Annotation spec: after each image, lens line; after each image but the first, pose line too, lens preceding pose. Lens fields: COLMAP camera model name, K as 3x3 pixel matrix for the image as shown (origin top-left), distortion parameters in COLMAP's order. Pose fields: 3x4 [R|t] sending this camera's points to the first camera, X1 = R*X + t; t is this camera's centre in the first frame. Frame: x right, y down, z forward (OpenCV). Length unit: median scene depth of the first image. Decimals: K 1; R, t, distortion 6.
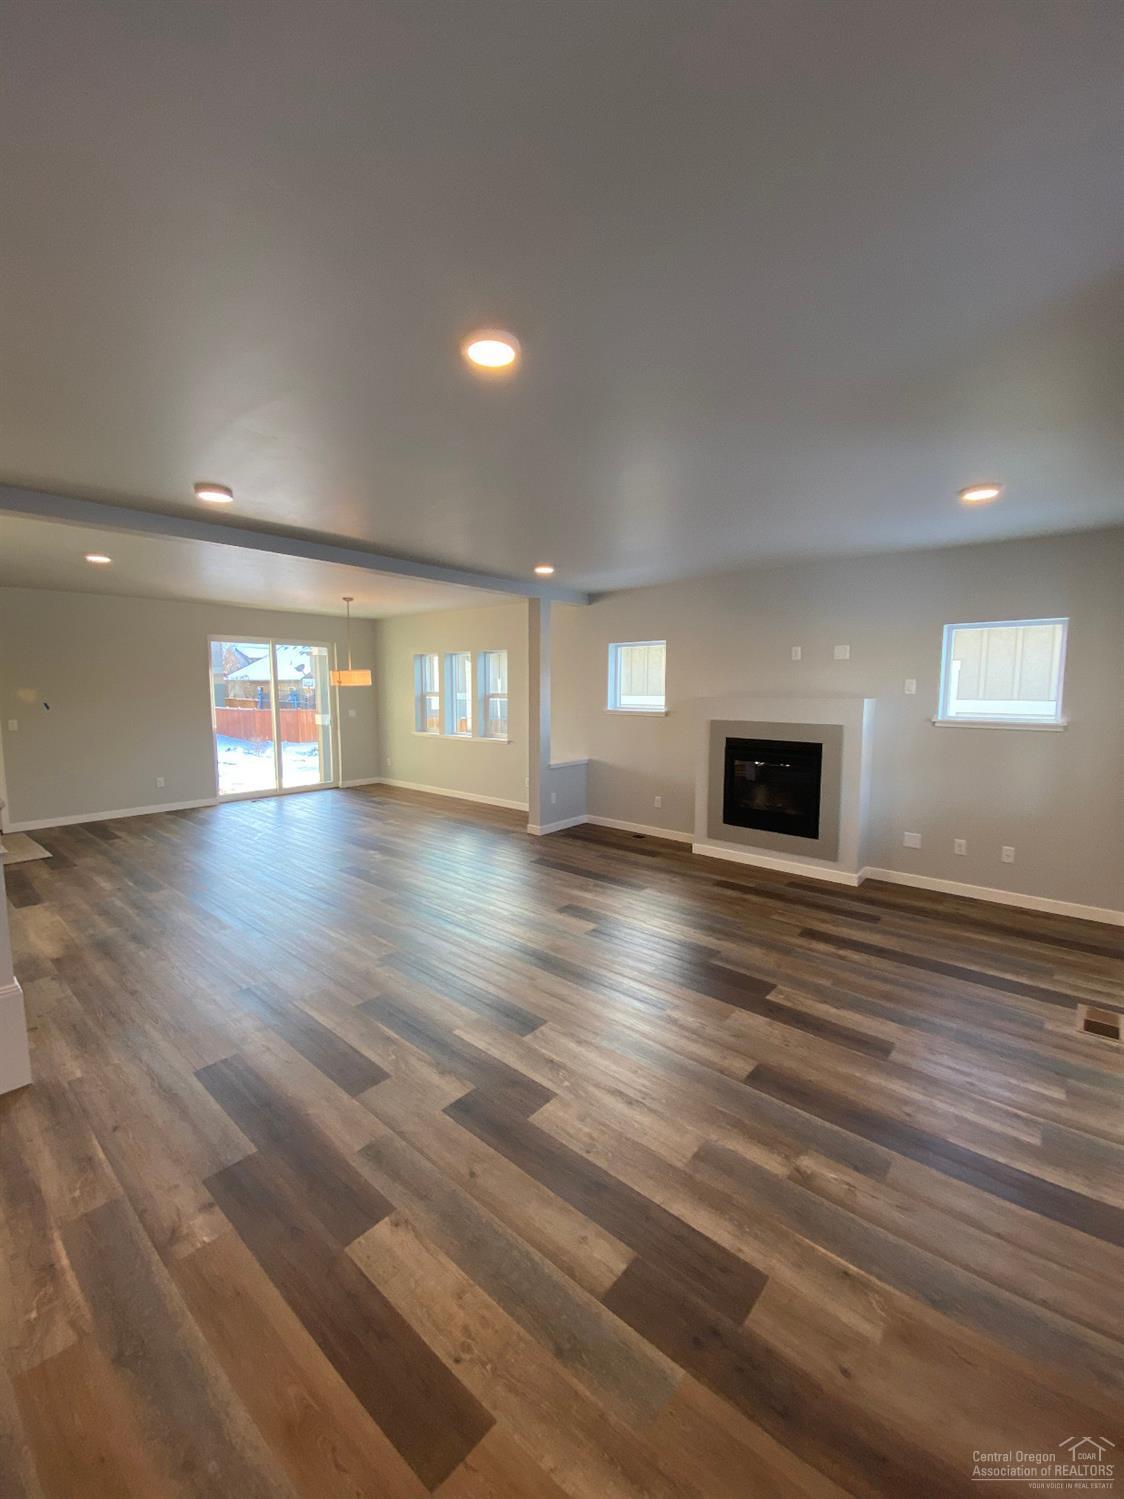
lens RADIAL K [[599.9, 0, 558.4], [0, 599.9, 750.3], [0, 0, 1]] dist [0.038892, -0.029030]
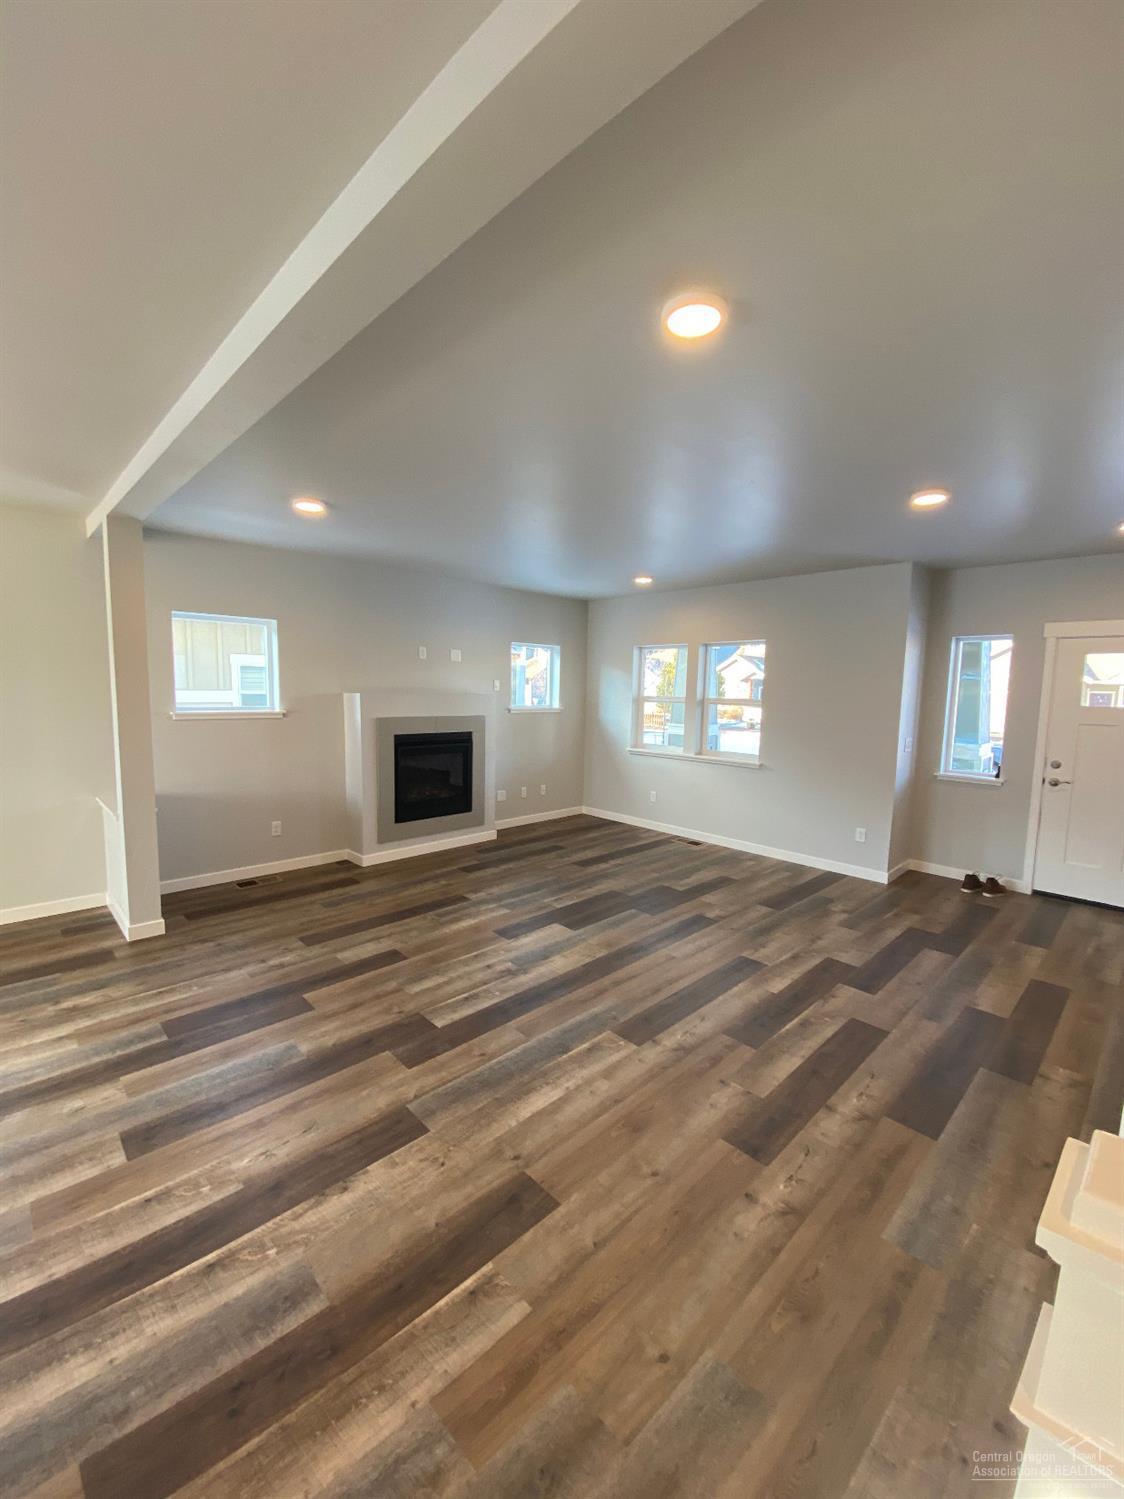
lens RADIAL K [[599.9, 0, 558.4], [0, 599.9, 750.3], [0, 0, 1]] dist [0.038892, -0.029030]
pose [[0.091714, -0.110057, 0.989685, -0.857896], [0.086458, 0.991000, 0.102191, -0.095474], [-0.992025, 0.076194, 0.100404, 0.830552]]
